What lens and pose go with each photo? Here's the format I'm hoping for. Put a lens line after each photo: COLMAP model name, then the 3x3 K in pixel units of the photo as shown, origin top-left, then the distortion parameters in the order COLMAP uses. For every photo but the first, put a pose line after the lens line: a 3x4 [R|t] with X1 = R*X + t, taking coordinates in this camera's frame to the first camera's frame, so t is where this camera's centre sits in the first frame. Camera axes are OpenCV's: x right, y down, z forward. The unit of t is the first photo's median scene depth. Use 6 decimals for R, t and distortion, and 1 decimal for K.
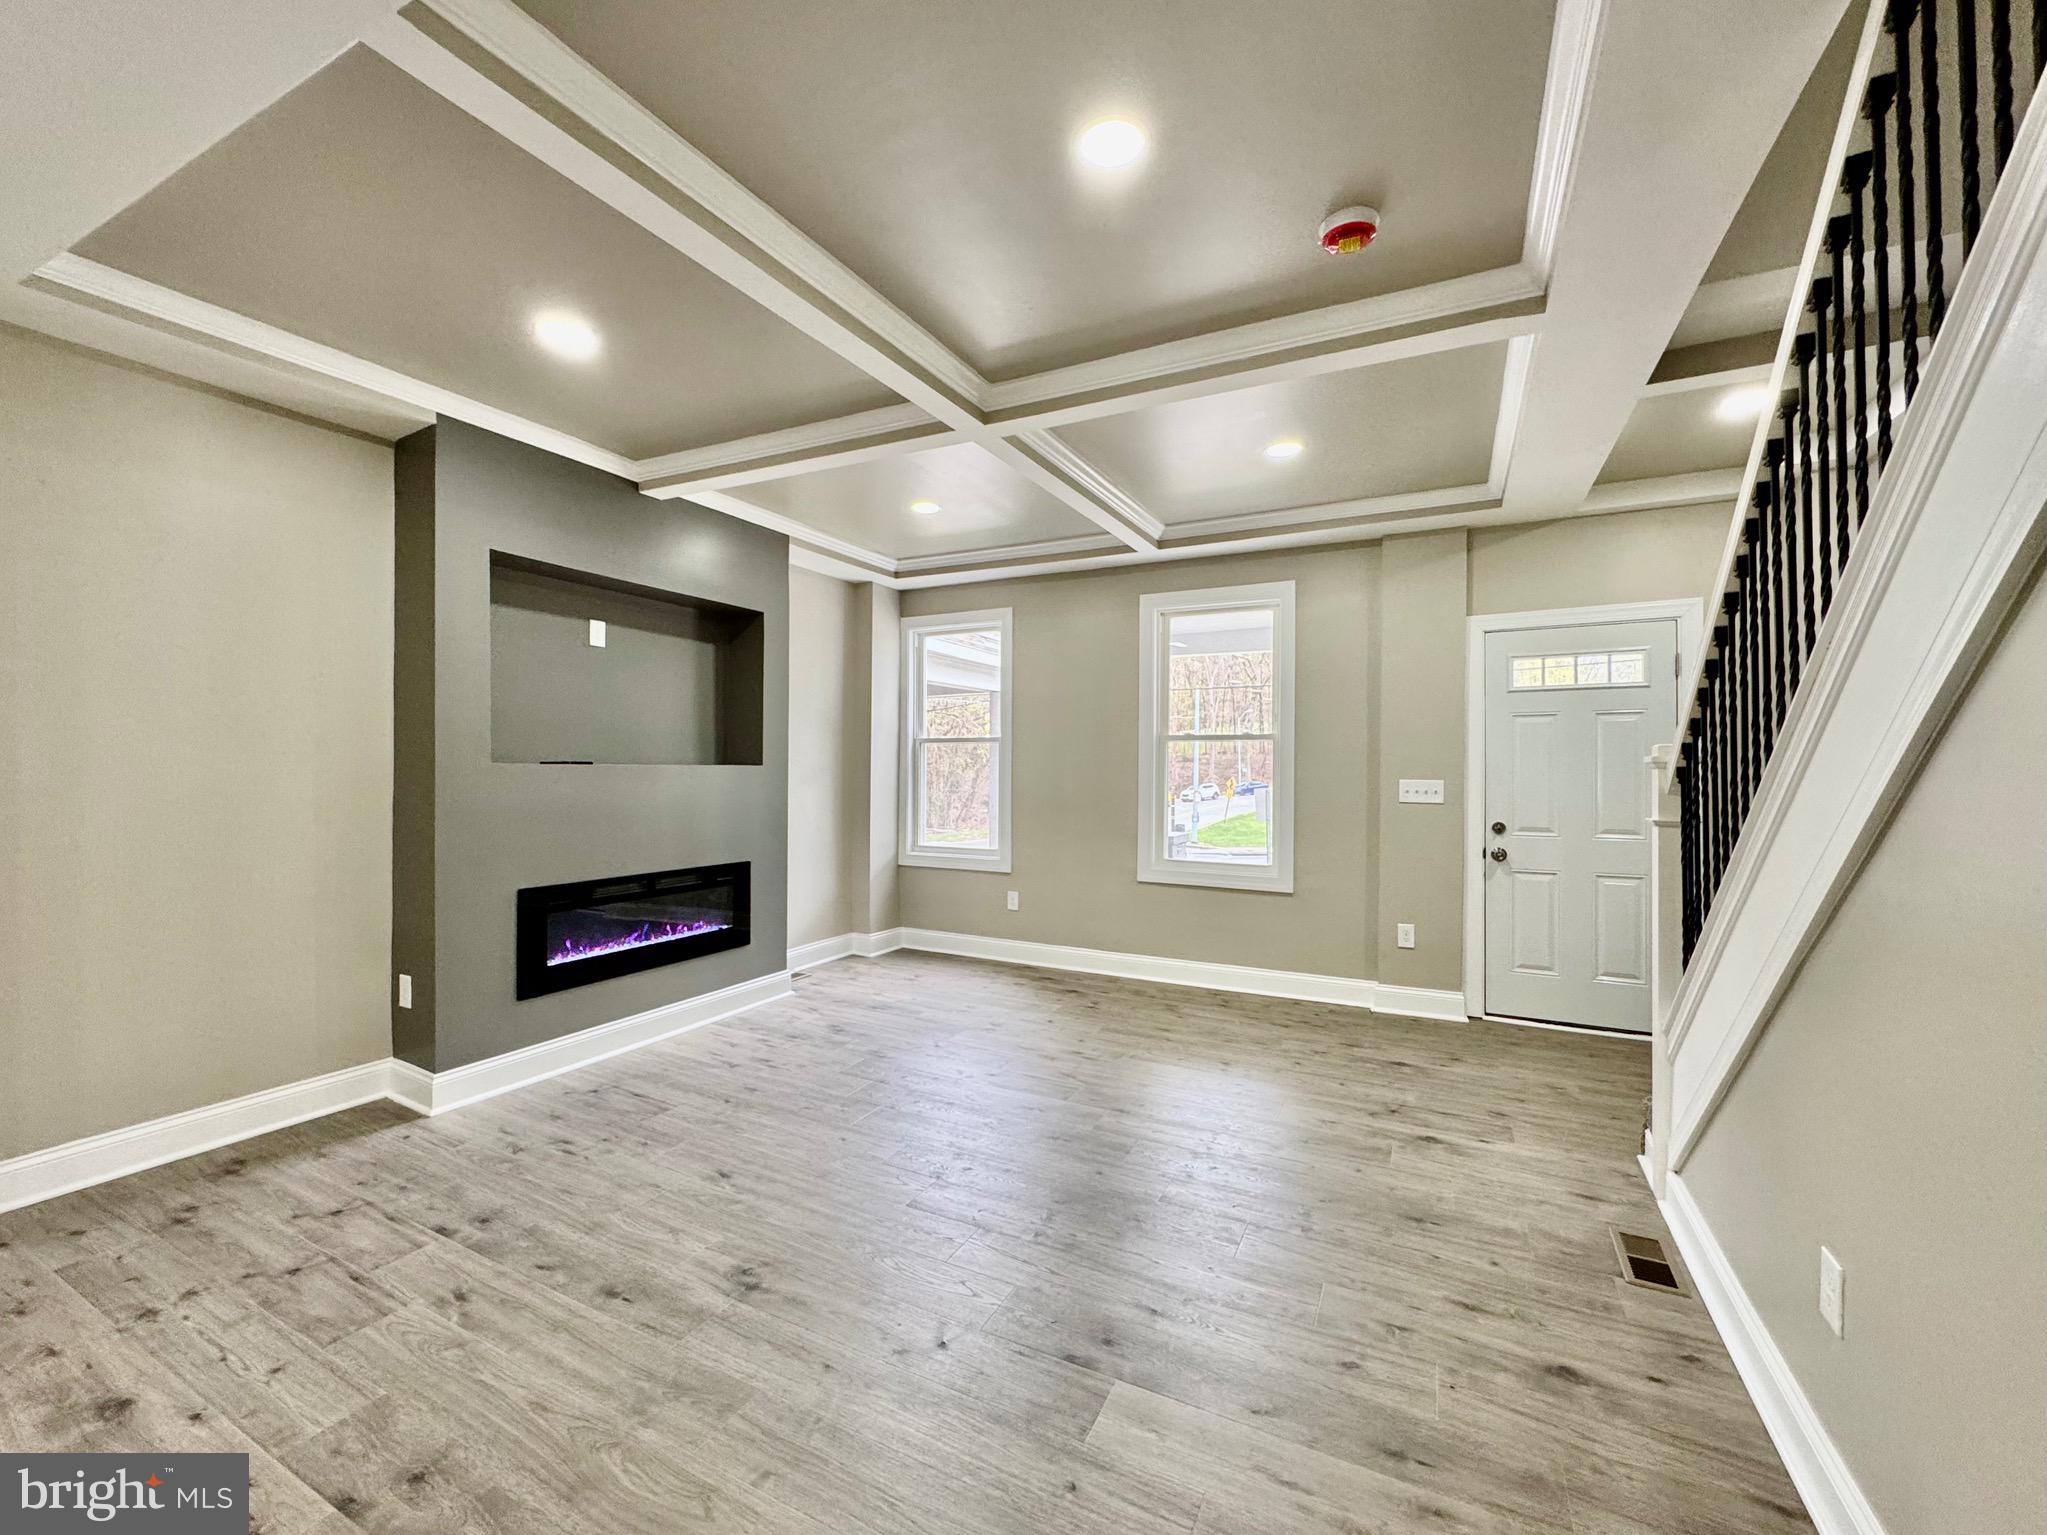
lens RADIAL K [[827.0, 0, 1027.4], [0, 827.0, 765.6], [0, 0, 1]] dist [-0.002053, 0.000133]
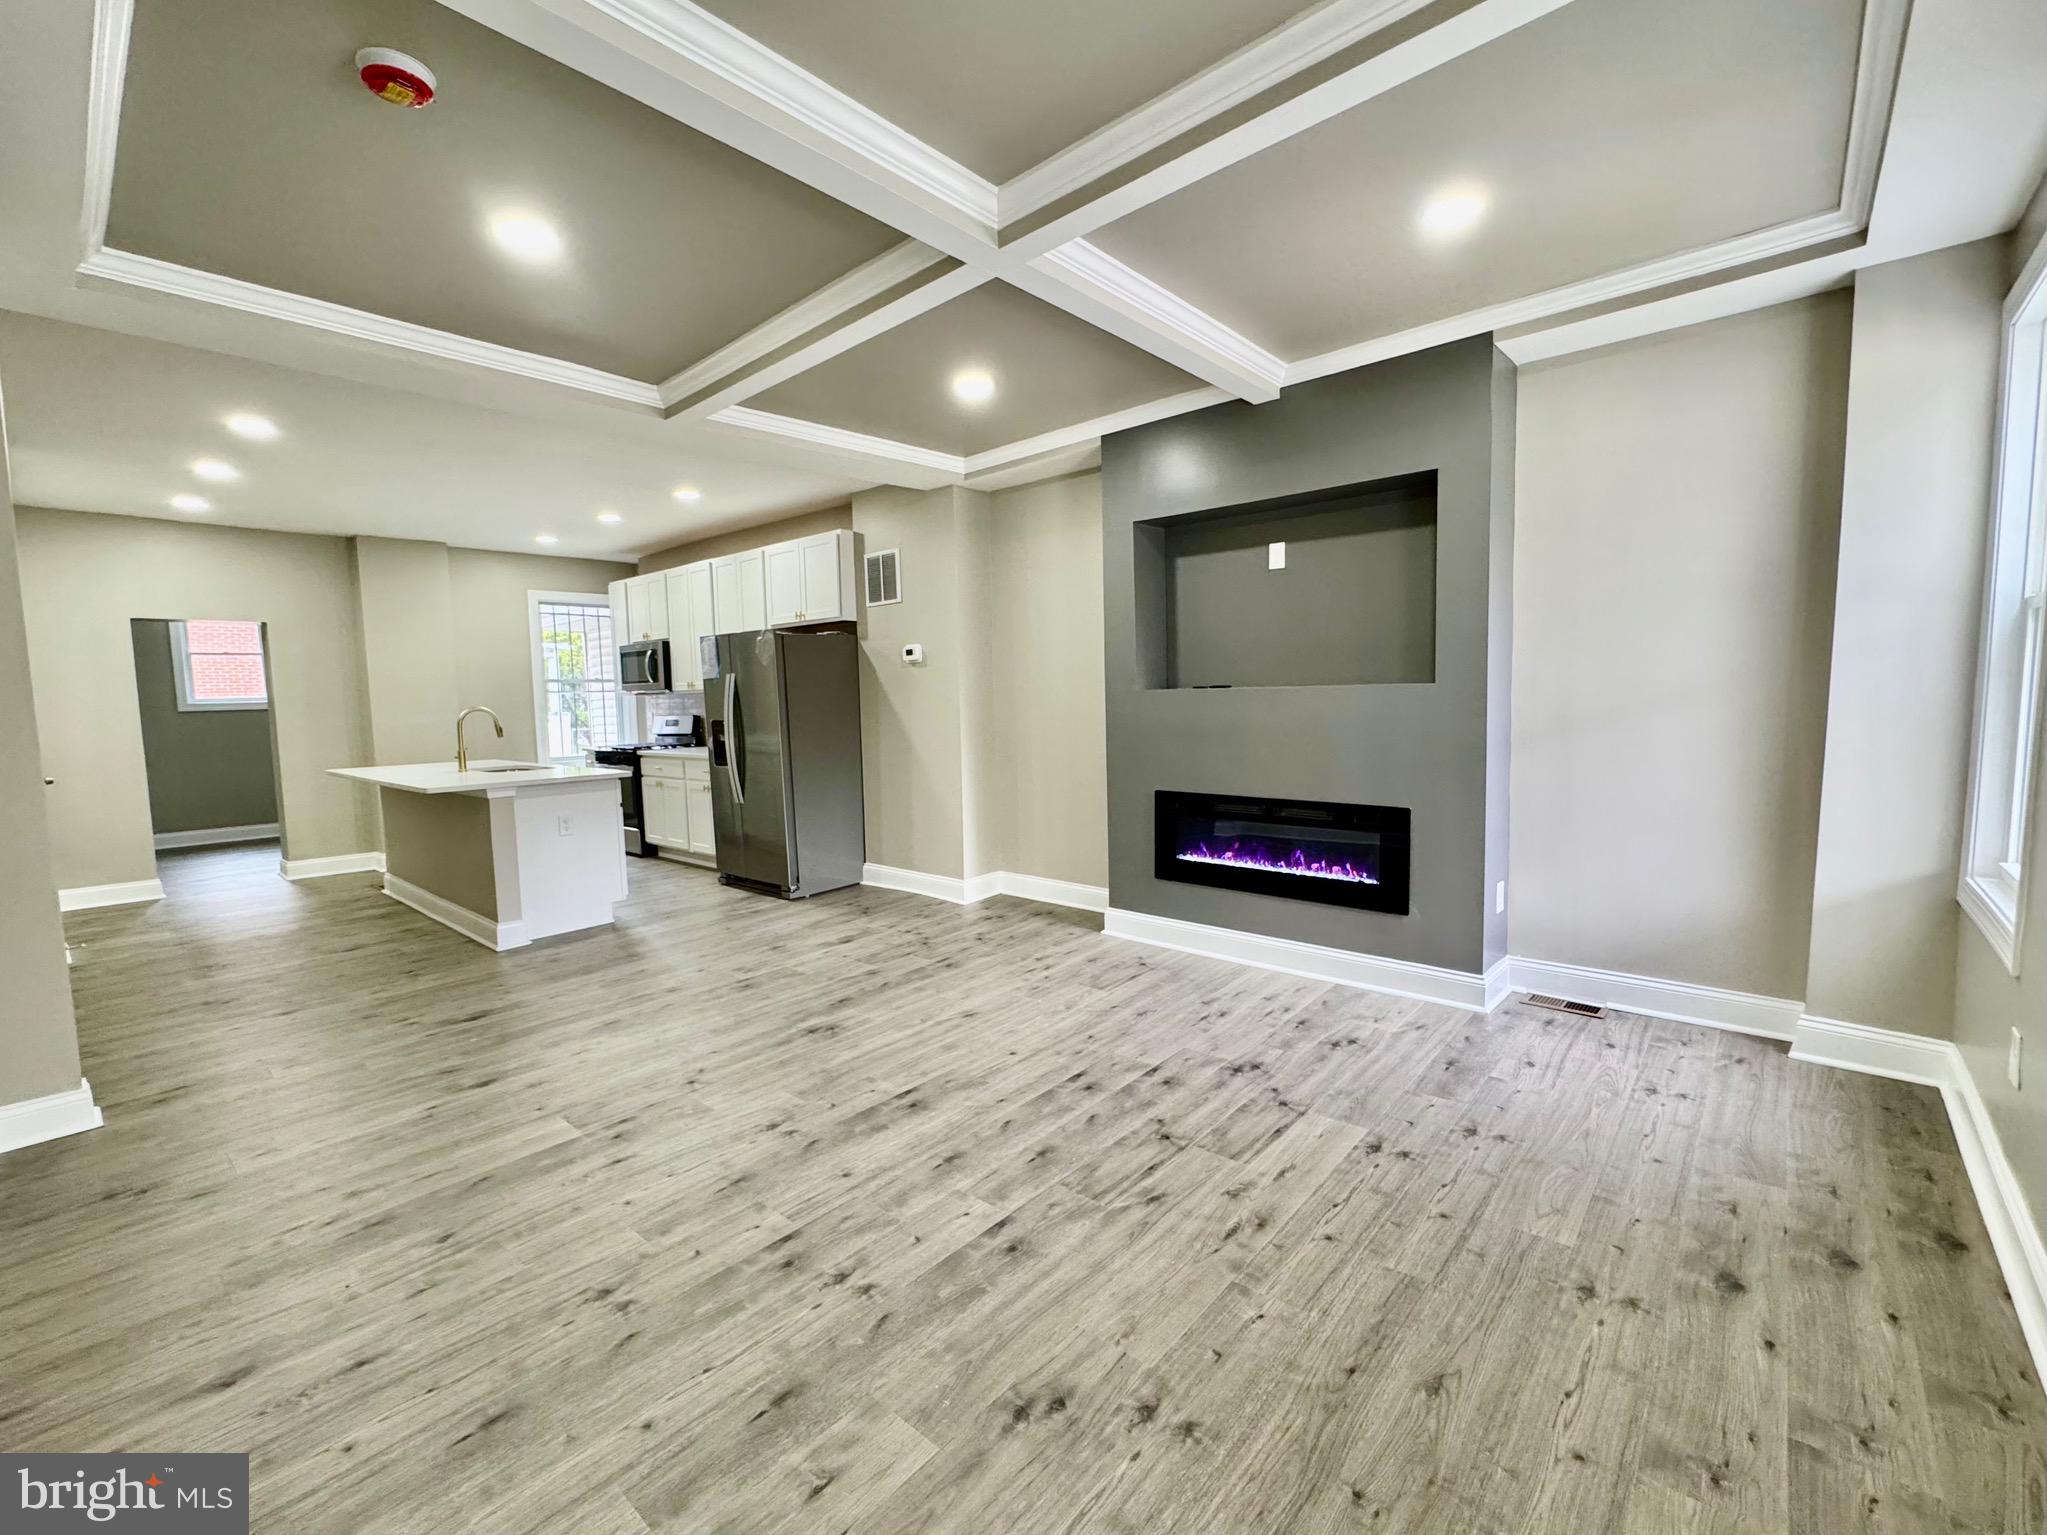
lens RADIAL K [[868.8, 0, 1014.1], [0, 868.8, 765.0], [0, 0, 1]] dist [-0.000329, 0.000287]
pose [[-0.255442, 0.077931, -0.963678, 0.756579], [0.022693, 0.996955, 0.074607, 0.009568], [0.966558, -0.002811, -0.256432, 1.214317]]
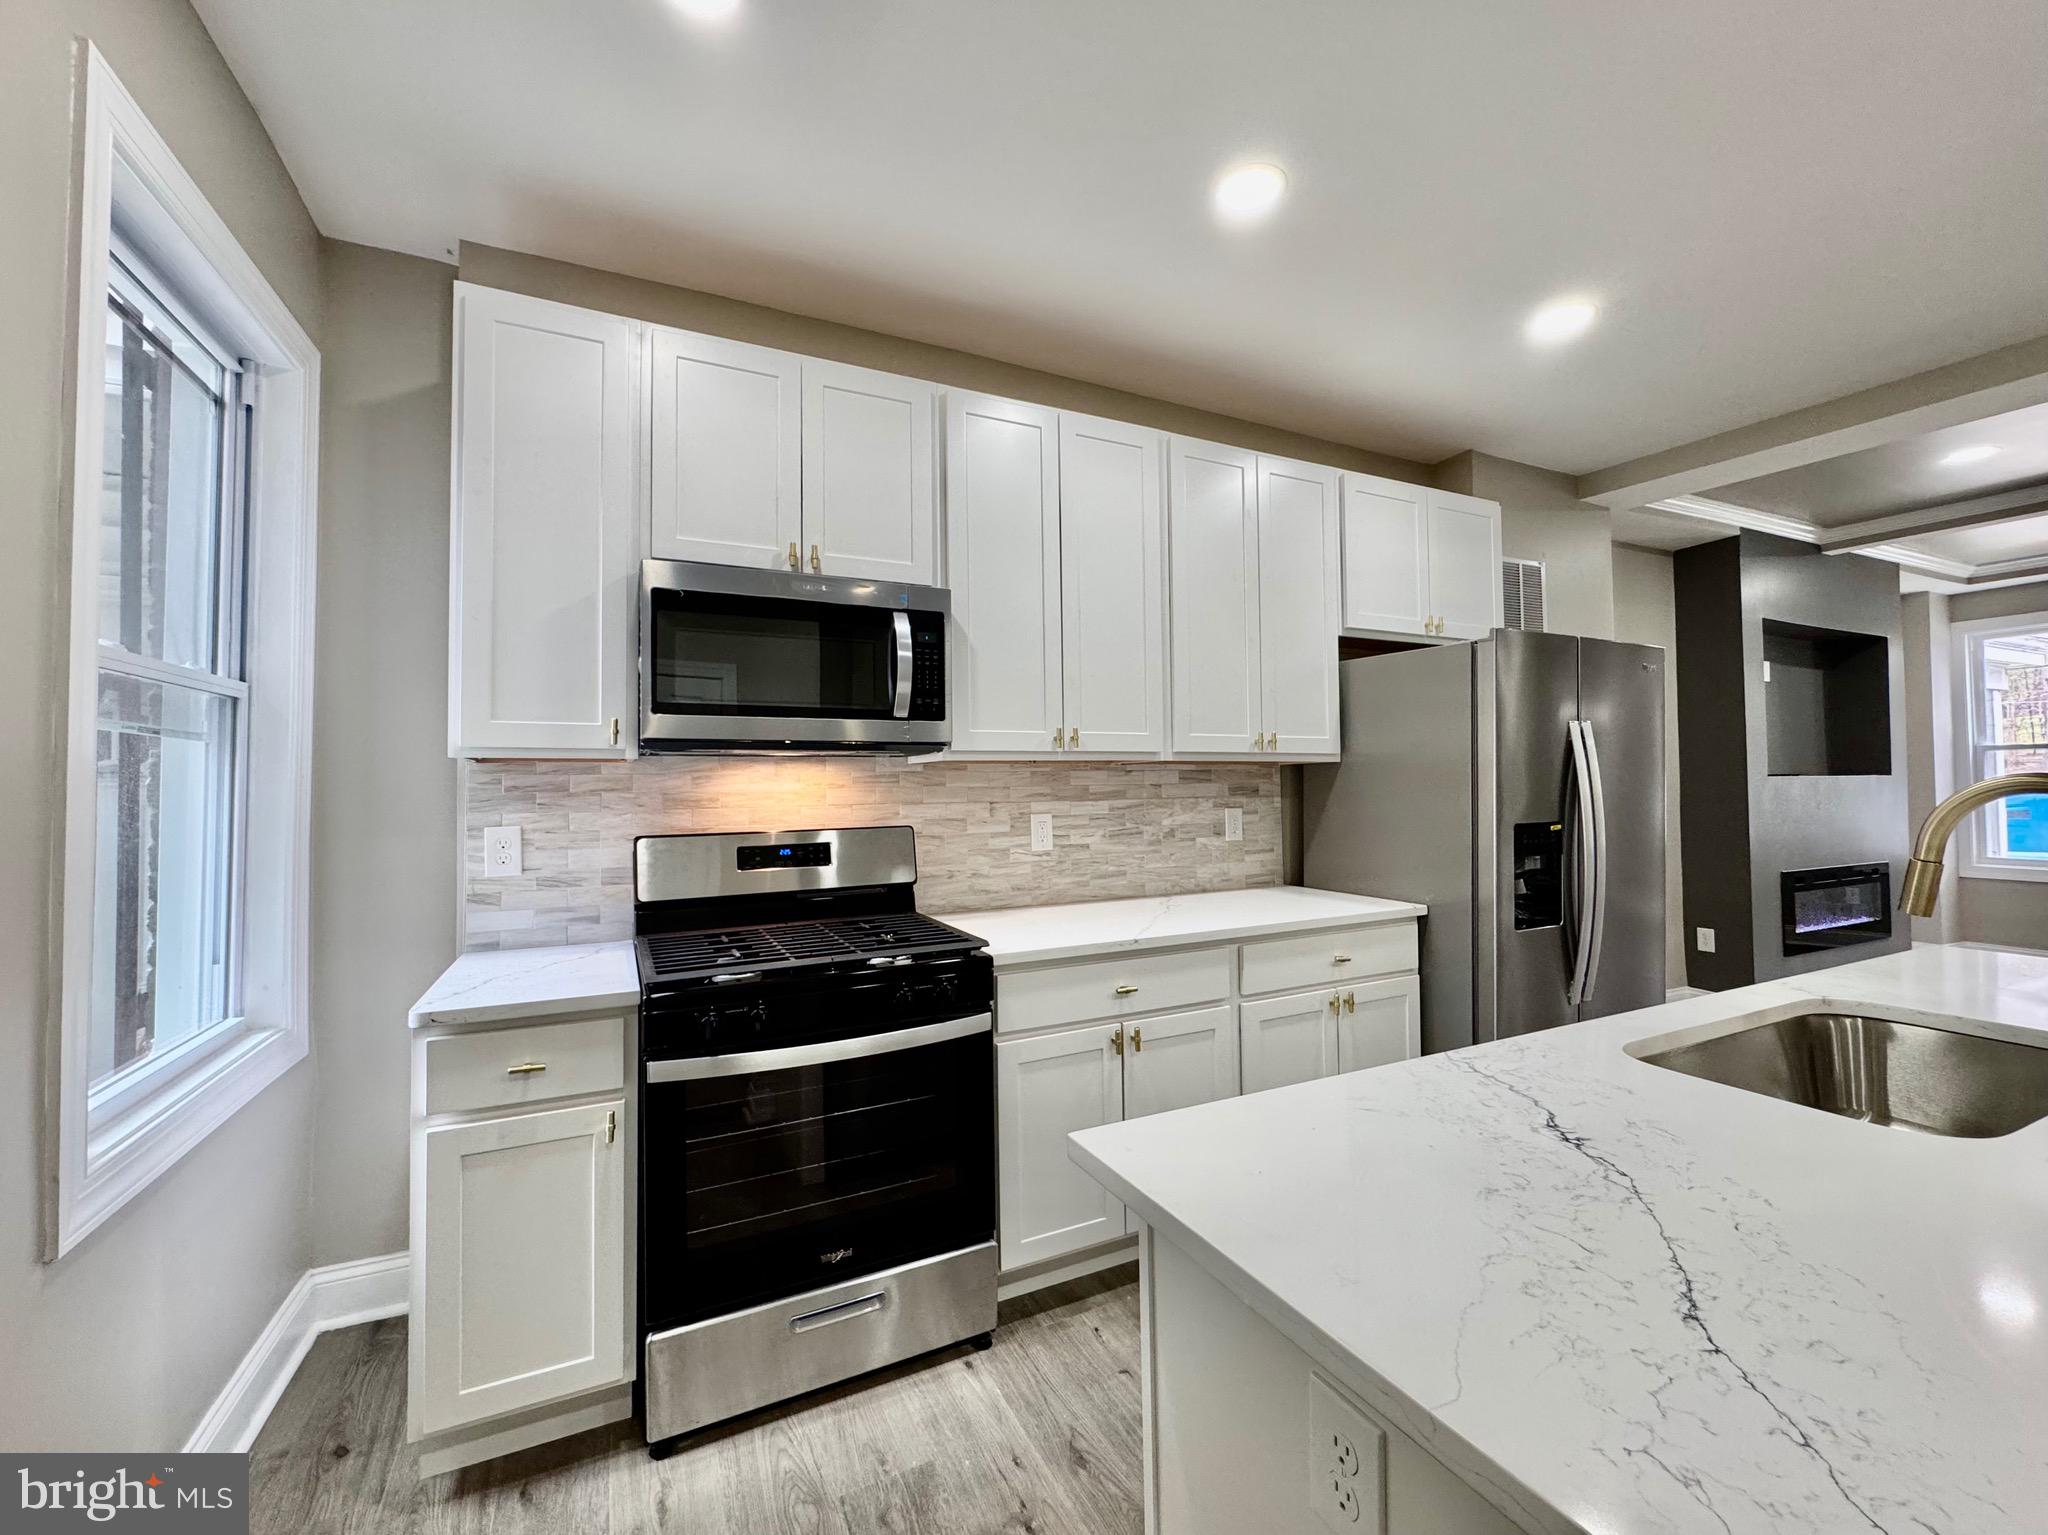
lens RADIAL K [[827.4, 0, 1017.6], [0, 827.4, 764.9], [0, 0, 1]] dist [-0.002053, 0.000133]
pose [[0.788610, -0.019660, -0.614579, -0.817745], [0.010648, 0.999775, -0.018319, -0.010216], [0.614801, 0.007902, 0.788643, -0.848903]]
